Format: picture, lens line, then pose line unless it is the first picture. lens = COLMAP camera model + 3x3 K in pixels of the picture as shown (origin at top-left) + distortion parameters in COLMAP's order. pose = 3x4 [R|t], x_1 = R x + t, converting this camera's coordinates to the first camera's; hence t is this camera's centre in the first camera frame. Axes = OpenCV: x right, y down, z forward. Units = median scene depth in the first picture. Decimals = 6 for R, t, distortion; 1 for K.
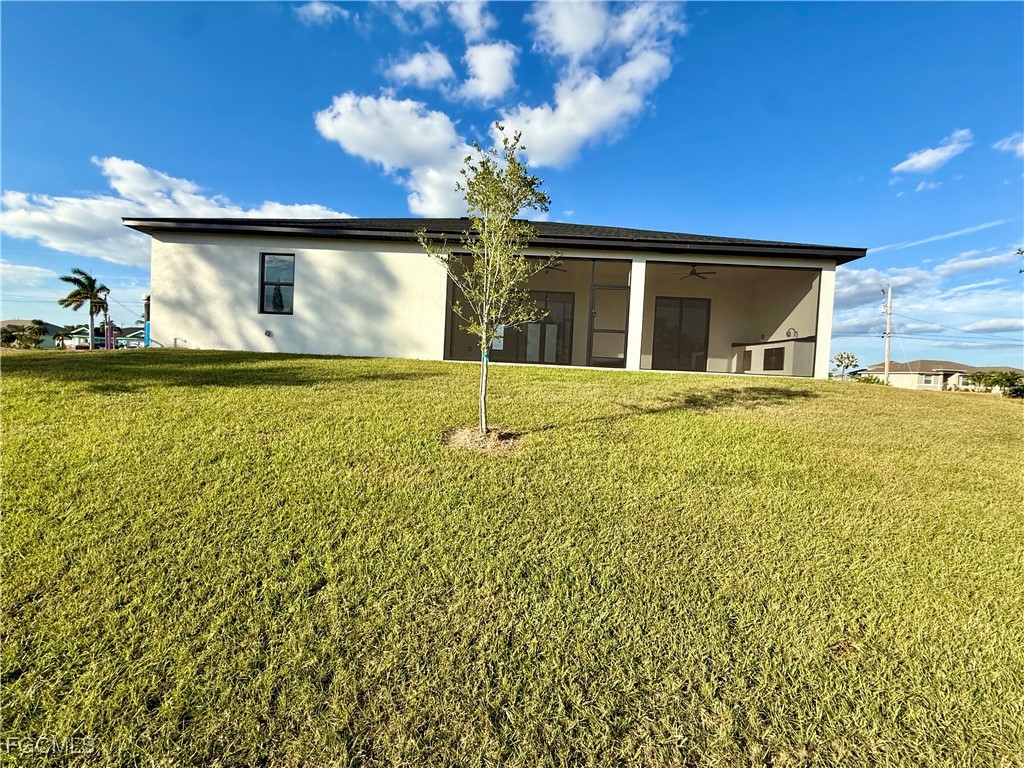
lens RADIAL K [[410.3, 0, 512.0], [0, 410.3, 384.0], [0, 0, 1]] dist [-0.001853, 0.000264]
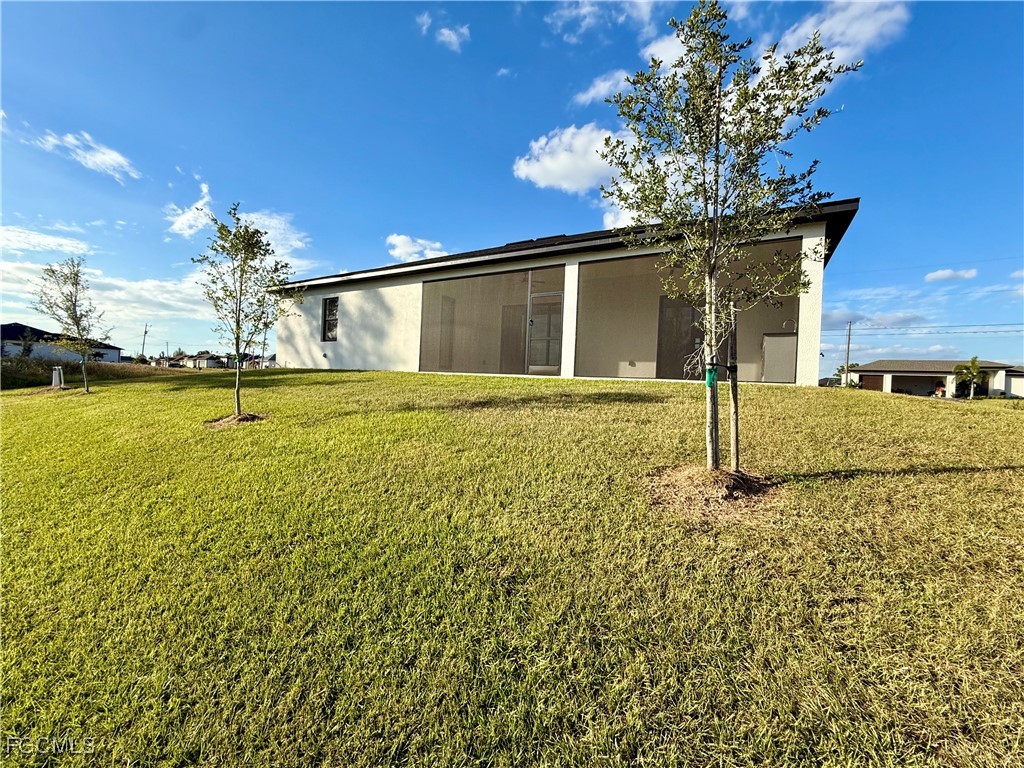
lens RADIAL K [[410.3, 0, 512.0], [0, 410.3, 384.0], [0, 0, 1]] dist [-0.001853, 0.000264]
pose [[0.852853, -0.001386, -0.522150, 0.685628], [-0.012955, 0.999632, -0.023814, 0.000819], [0.521991, 0.027074, 0.852521, 0.131622]]
